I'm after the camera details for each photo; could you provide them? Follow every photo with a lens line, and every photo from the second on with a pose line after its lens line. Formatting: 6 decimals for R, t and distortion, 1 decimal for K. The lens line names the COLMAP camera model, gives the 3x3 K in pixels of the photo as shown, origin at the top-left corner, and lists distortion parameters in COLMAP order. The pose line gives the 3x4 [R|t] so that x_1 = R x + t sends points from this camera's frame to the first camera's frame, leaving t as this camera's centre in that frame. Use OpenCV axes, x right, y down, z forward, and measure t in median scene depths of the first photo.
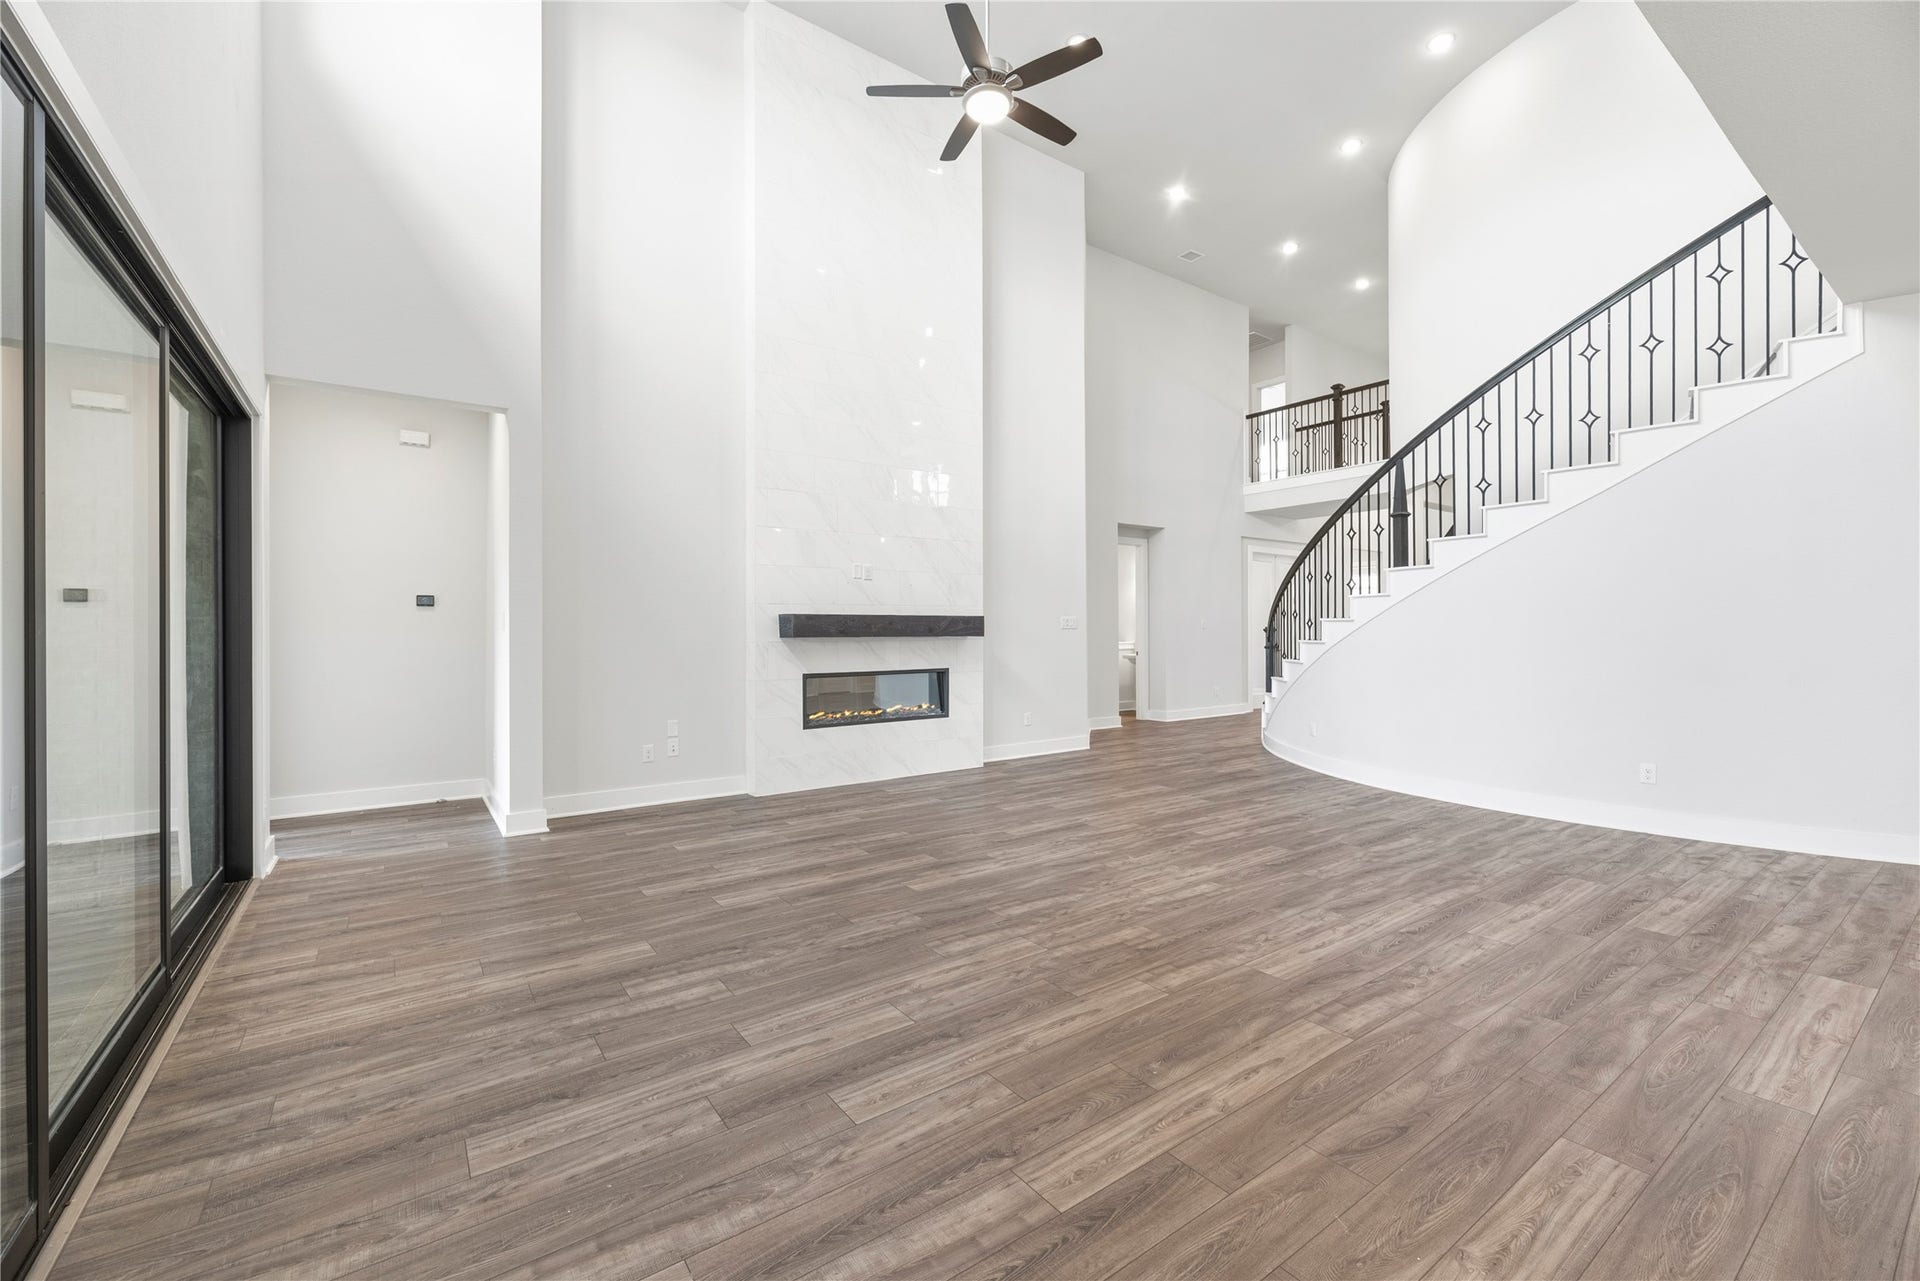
lens RADIAL K [[776.3, 0, 943.7], [0, 776.3, 648.4], [0, 0, 1]] dist [-0.000152, -0.000037]
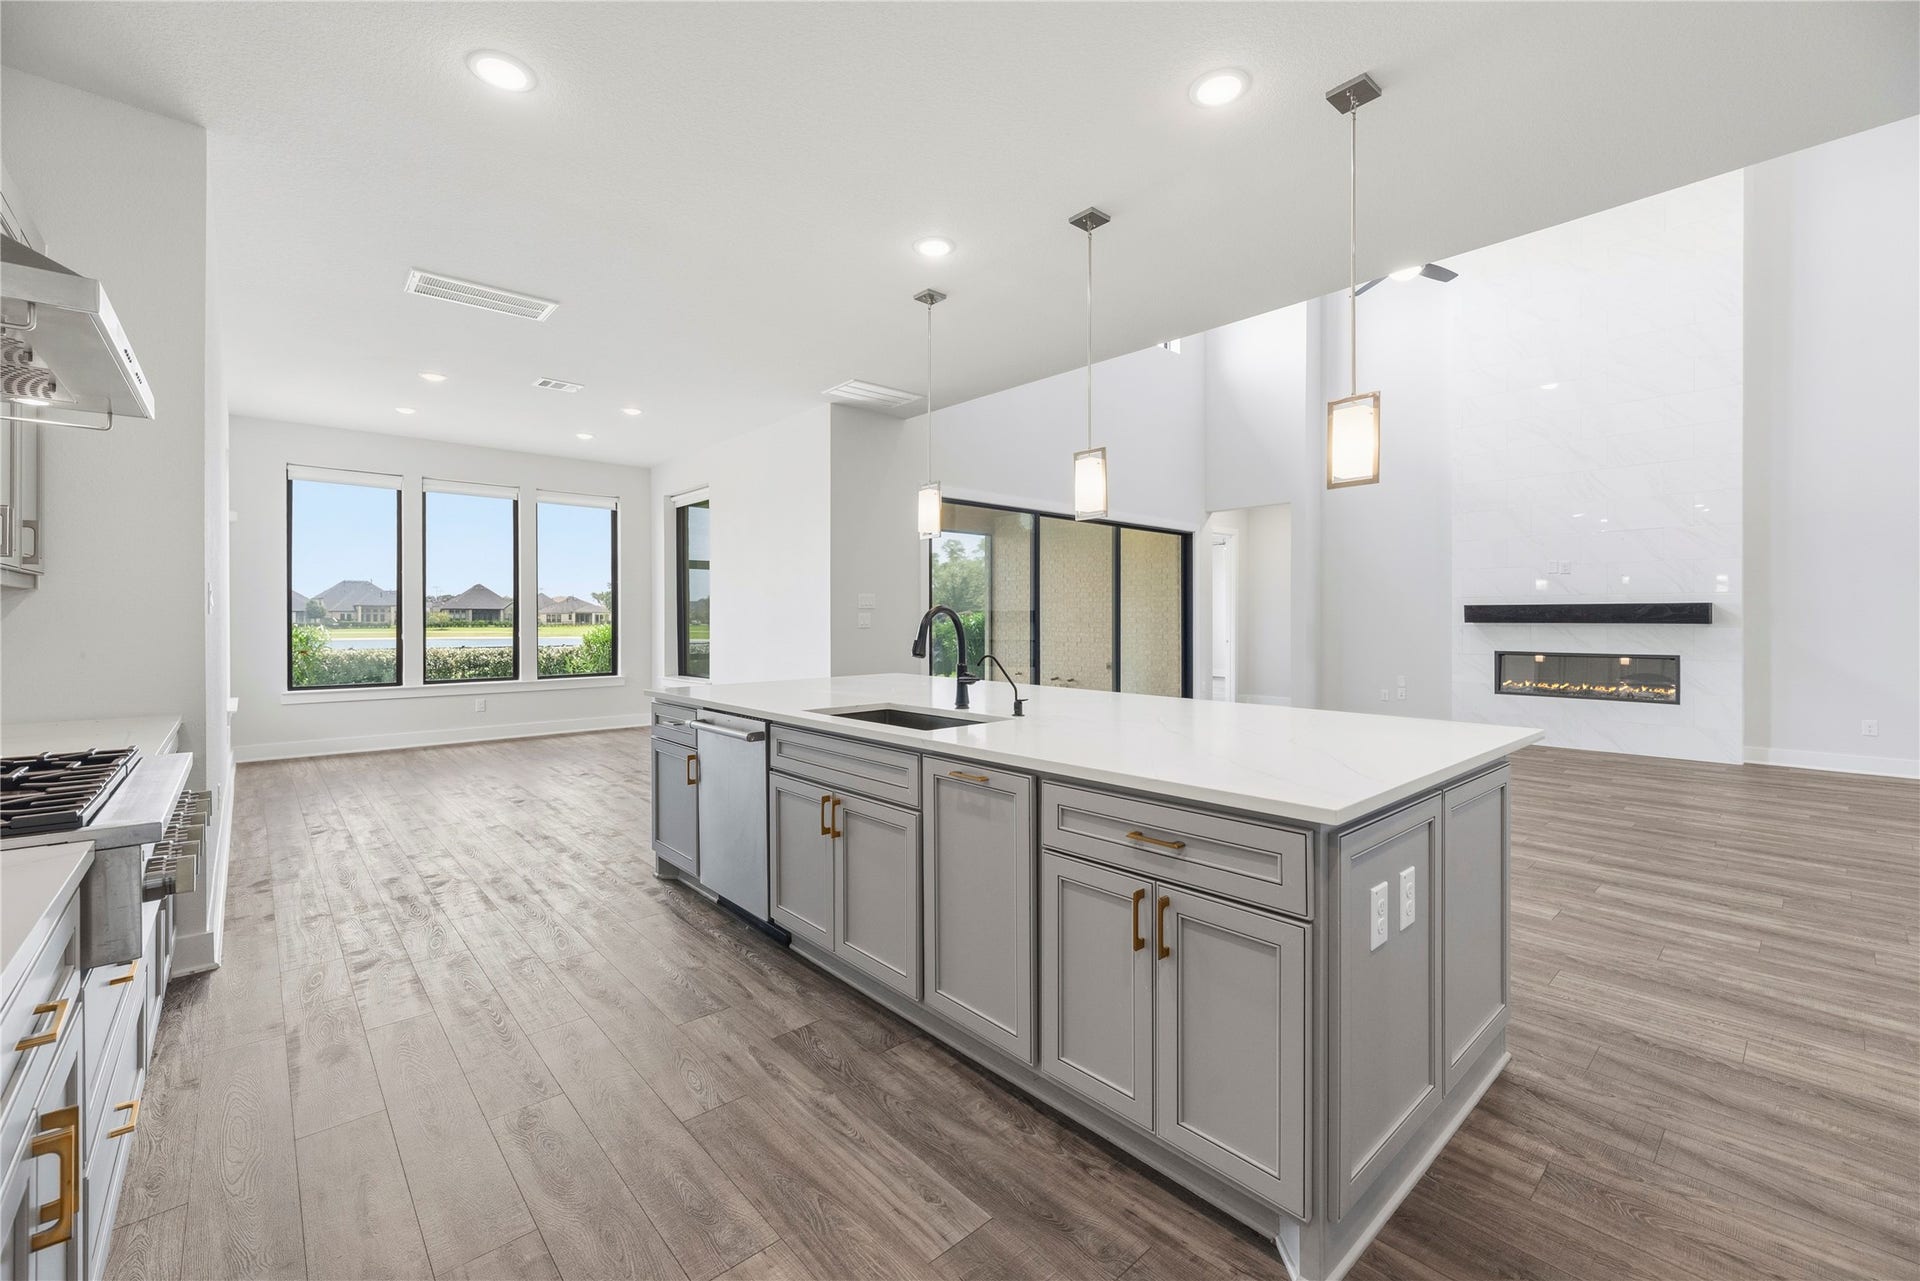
lens RADIAL K [[776.3, 0, 970.6], [0, 776.3, 622.2], [0, 0, 1]] dist [-0.000152, -0.000037]
pose [[0.123468, 0.007623, -0.992319, 0.973275], [-0.027668, 0.999608, 0.004237, 0.005395], [0.991963, 0.026932, 0.123630, -0.008238]]
